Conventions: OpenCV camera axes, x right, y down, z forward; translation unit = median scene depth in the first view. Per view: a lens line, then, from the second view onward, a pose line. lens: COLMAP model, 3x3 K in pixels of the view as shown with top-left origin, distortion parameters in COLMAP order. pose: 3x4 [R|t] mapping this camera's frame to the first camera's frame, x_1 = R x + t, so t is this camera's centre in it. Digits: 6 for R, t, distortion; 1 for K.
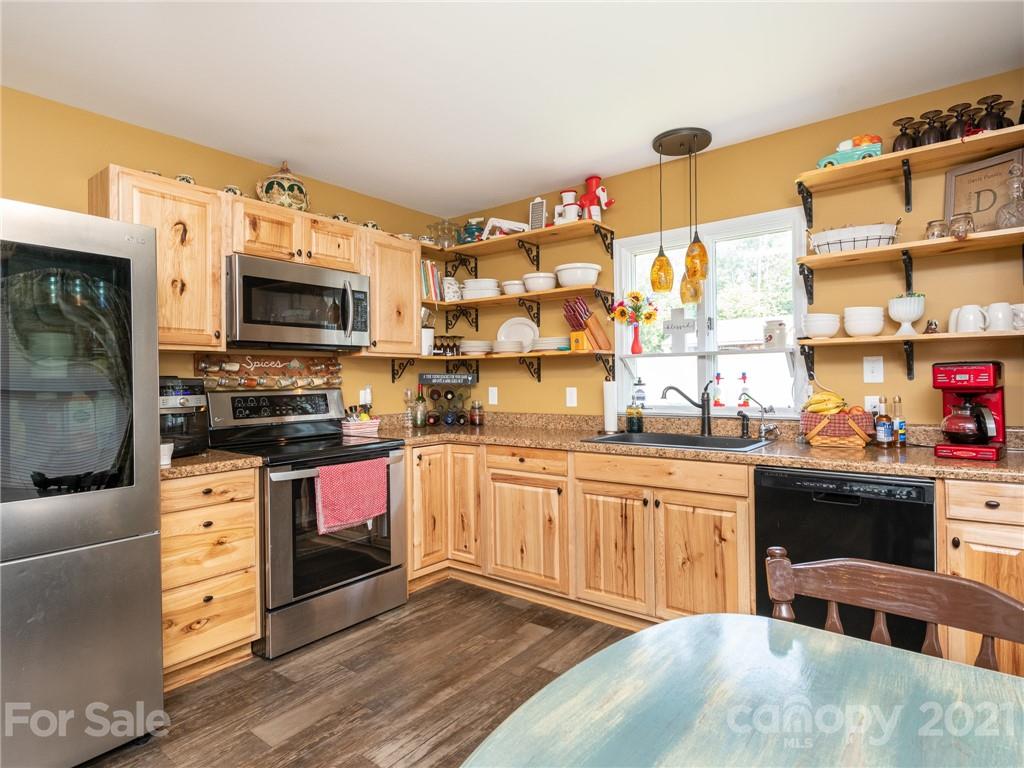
lens RADIAL K [[545.2, 0, 520.4], [0, 545.2, 374.0], [0, 0, 1]] dist [0.006456, -0.005250]
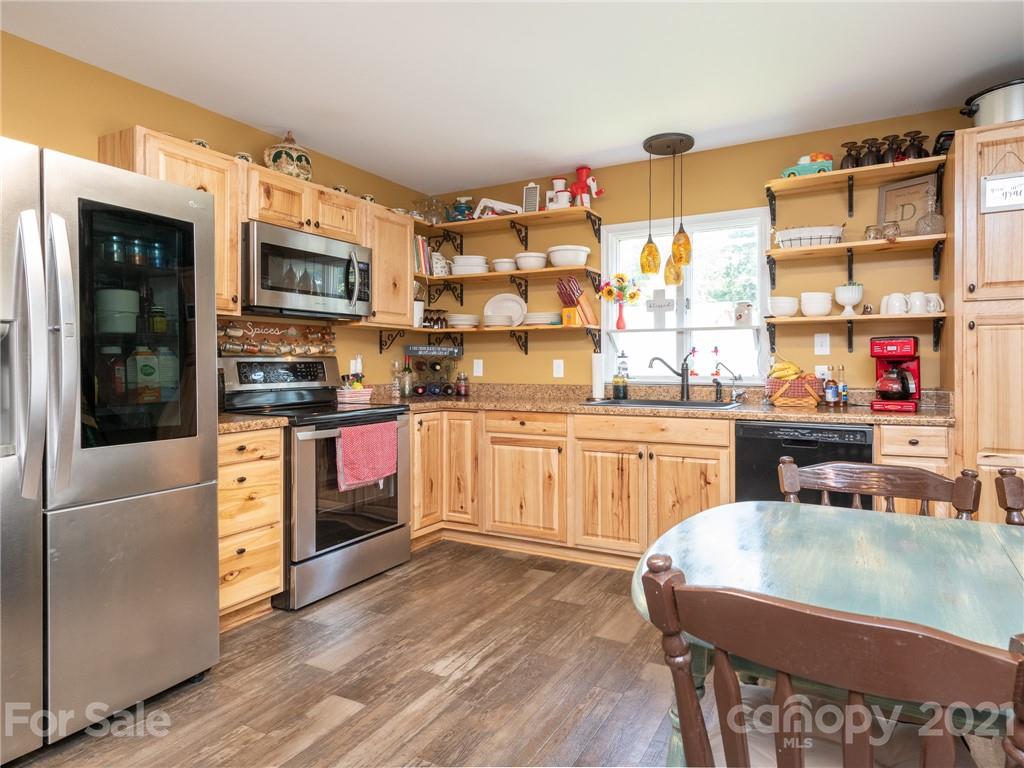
lens RADIAL K [[566.8, 0, 541.0], [0, 566.8, 356.4], [0, 0, 1]] dist [0.011922, -0.002922]
pose [[0.986900, 0.015601, 0.160579, -0.154698], [-0.015358, 0.999878, -0.002754, 0.028023], [-0.160602, 0.000252, 0.987019, -0.135045]]
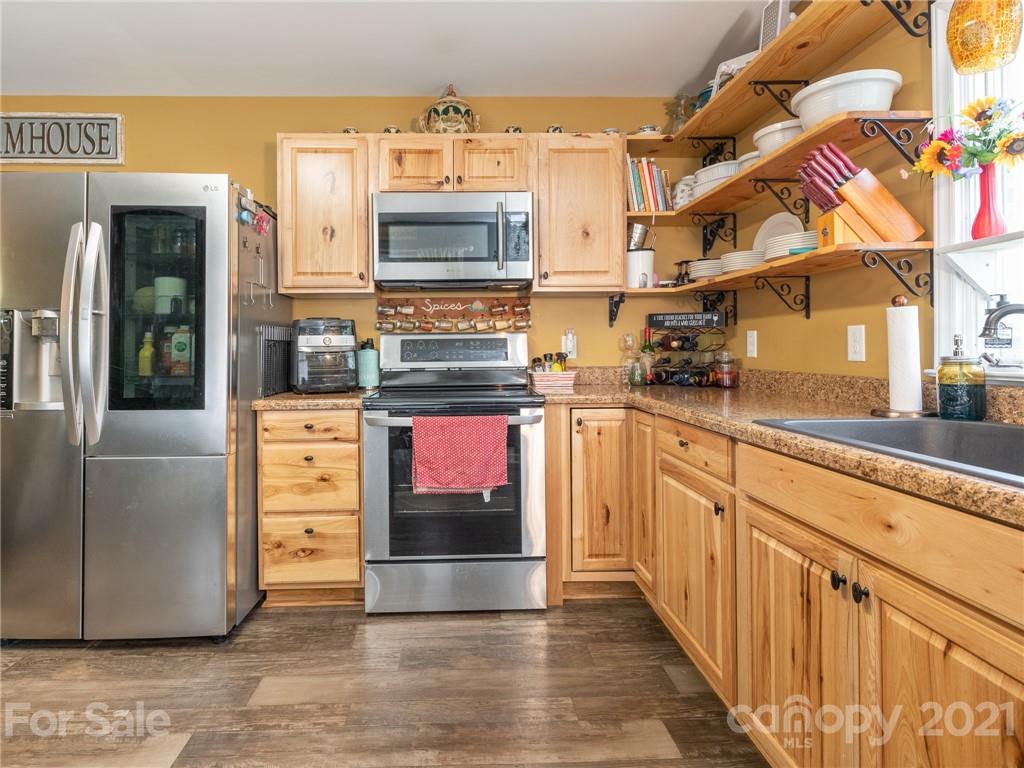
lens RADIAL K [[545.2, 0, 449.9], [0, 545.2, 347.5], [0, 0, 1]] dist [0.006456, -0.005250]
pose [[0.645738, 0.007391, -0.763523, 0.311796], [0.009765, 0.999791, 0.017937, 0.042149], [0.763497, -0.019039, 0.645531, 0.450511]]
